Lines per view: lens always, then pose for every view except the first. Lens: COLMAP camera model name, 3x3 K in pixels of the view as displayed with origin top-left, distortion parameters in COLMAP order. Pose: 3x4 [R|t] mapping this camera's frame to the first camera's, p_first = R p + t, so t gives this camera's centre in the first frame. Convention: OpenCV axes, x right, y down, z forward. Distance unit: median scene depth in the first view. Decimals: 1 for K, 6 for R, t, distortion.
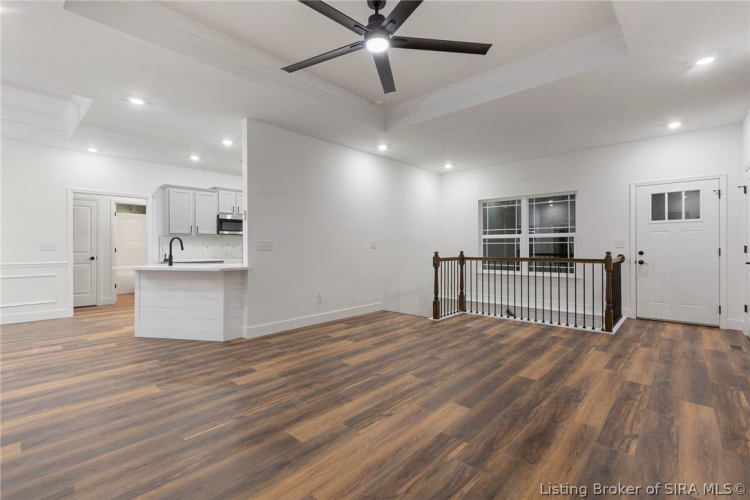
lens RADIAL K [[335.5, 0, 376.5], [0, 335.5, 248.6], [0, 0, 1]] dist [-0.000533, -0.000578]
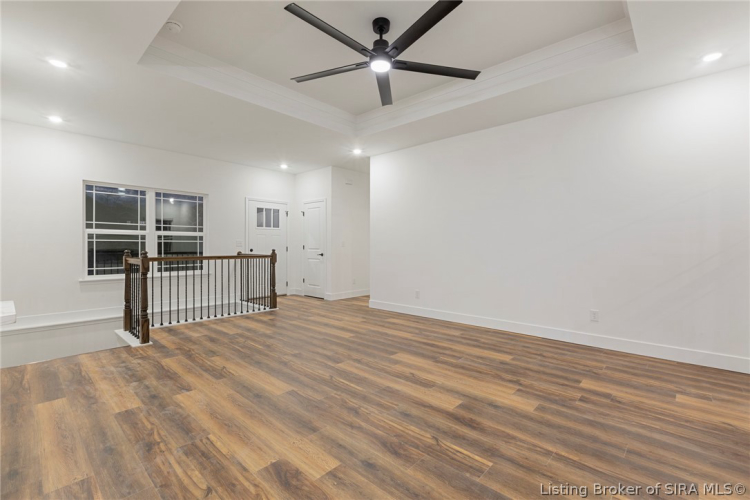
lens RADIAL K [[335.5, 0, 375.2], [0, 335.5, 246.7], [0, 0, 1]] dist [-0.000533, -0.000578]
pose [[0.002554, 0.000703, 0.999996, -0.966719], [0.001939, 0.999998, -0.000708, 0.001531], [-0.999995, 0.001940, 0.002553, 0.869348]]
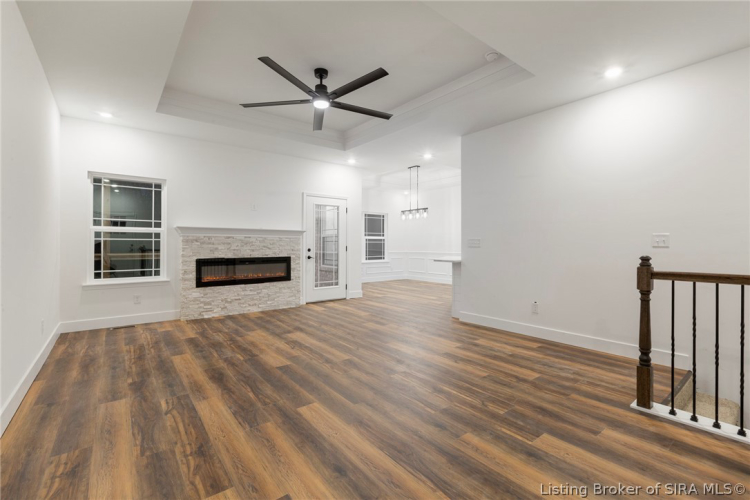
lens RADIAL K [[335.5, 0, 375.4], [0, 335.5, 244.6], [0, 0, 1]] dist [-0.000533, -0.000578]
pose [[-0.164690, 0.003549, -0.986339, 1.188252], [-0.007579, 0.999959, 0.004864, -0.009092], [0.986316, 0.008276, -0.164656, 1.259785]]
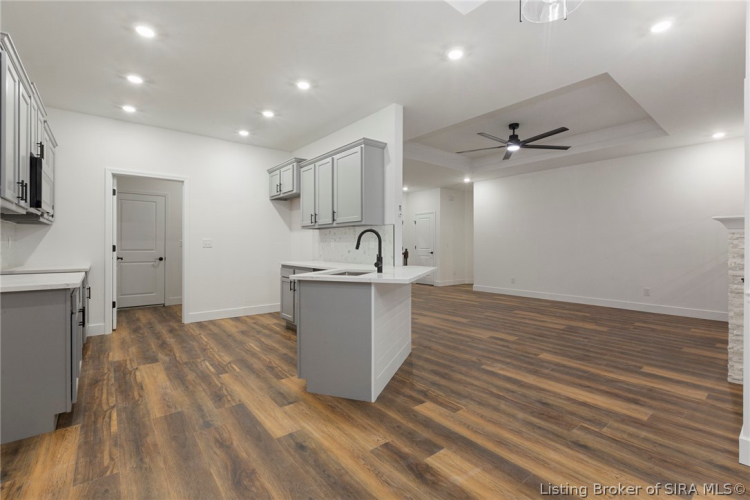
lens RADIAL K [[335.5, 0, 373.8], [0, 335.5, 245.1], [0, 0, 1]] dist [-0.000533, -0.000578]
pose [[0.146134, 0.006093, 0.989246, -1.856888], [0.001676, 0.999978, -0.006407, 0.001050], [-0.989263, 0.002595, 0.146120, 1.327426]]
